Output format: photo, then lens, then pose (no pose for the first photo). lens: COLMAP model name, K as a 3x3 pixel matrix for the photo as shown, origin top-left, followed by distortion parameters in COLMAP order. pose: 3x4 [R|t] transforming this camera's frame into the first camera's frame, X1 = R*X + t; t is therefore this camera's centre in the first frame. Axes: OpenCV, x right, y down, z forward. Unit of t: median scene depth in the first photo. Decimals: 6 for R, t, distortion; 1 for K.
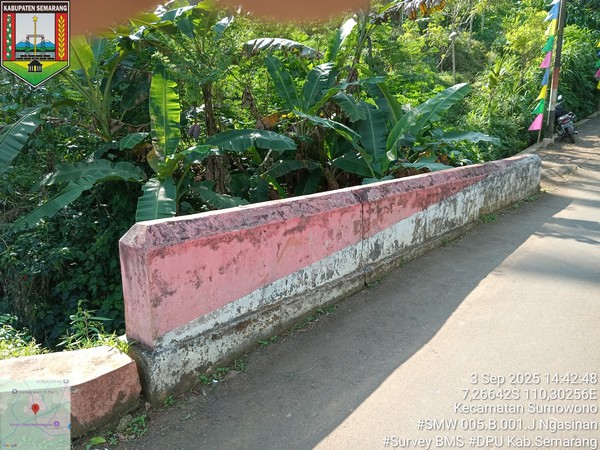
lens RADIAL K [[456.3, 0, 295.7], [0, 456.3, 225.2], [0, 0, 1]] dist [0.044593, -0.090854]
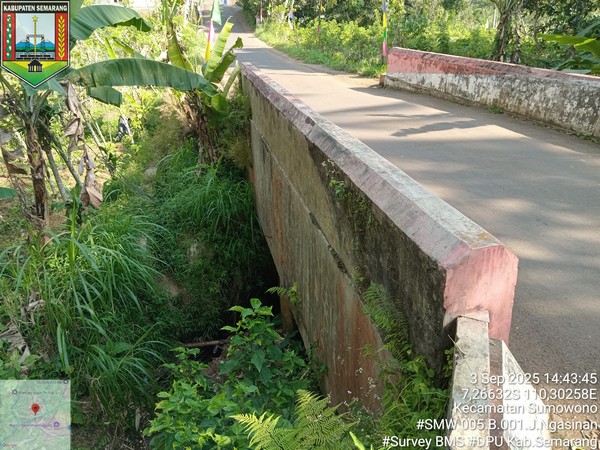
lens RADIAL K [[456.3, 0, 303.1], [0, 456.3, 224.6], [0, 0, 1]] dist [0.044593, -0.090854]
pose [[-0.585002, 0.346777, -0.733156, 2.666652], [-0.161705, 0.835958, 0.524429, -0.493119], [0.794748, 0.425347, -0.432962, 1.943377]]
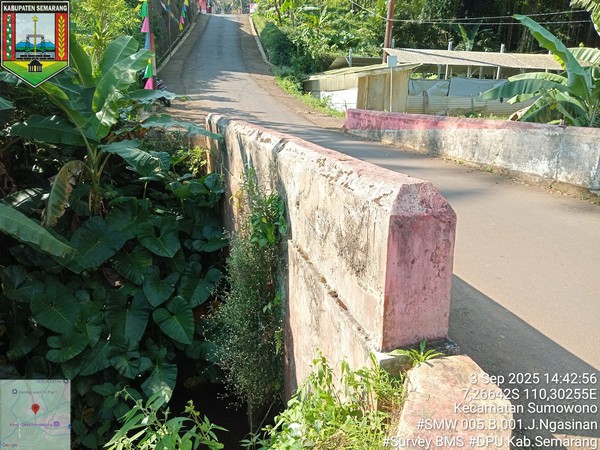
lens RADIAL K [[456.3, 0, 294.7], [0, 456.3, 224.4], [0, 0, 1]] dist [0.044593, -0.090854]
pose [[0.537102, -0.223799, 0.813287, -0.689756], [0.176485, 0.972637, 0.151096, -0.055031], [-0.824848, 0.062379, 0.561902, 0.496221]]
